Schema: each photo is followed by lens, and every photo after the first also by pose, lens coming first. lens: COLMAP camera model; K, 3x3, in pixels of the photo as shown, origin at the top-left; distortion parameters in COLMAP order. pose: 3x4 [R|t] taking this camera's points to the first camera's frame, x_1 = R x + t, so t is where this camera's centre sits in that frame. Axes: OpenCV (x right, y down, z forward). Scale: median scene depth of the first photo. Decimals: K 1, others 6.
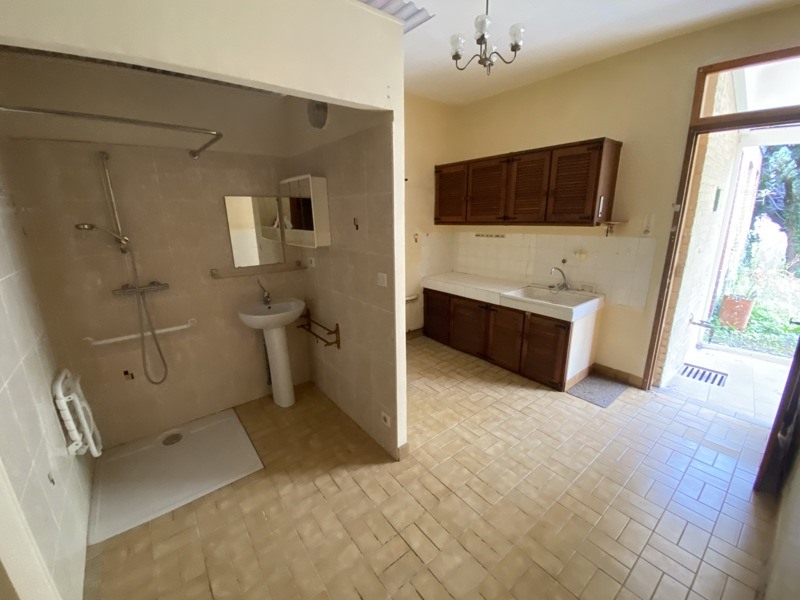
lens RADIAL K [[321.8, 0, 400.0], [0, 321.8, 300.0], [0, 0, 1]] dist [-0.035173, -0.000011]
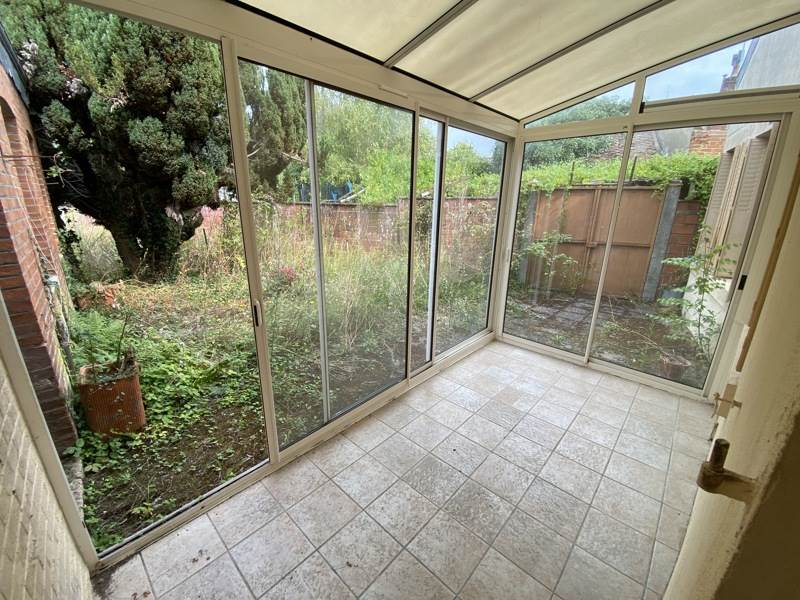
lens RADIAL K [[321.8, 0, 400.0], [0, 321.8, 300.0], [0, 0, 1]] dist [-0.035173, -0.000011]
pose [[-0.093448, -0.274606, 0.957005, 0.425918], [0.233356, 0.928396, 0.289183, -0.112817], [-0.967891, 0.250347, -0.022676, 0.366352]]
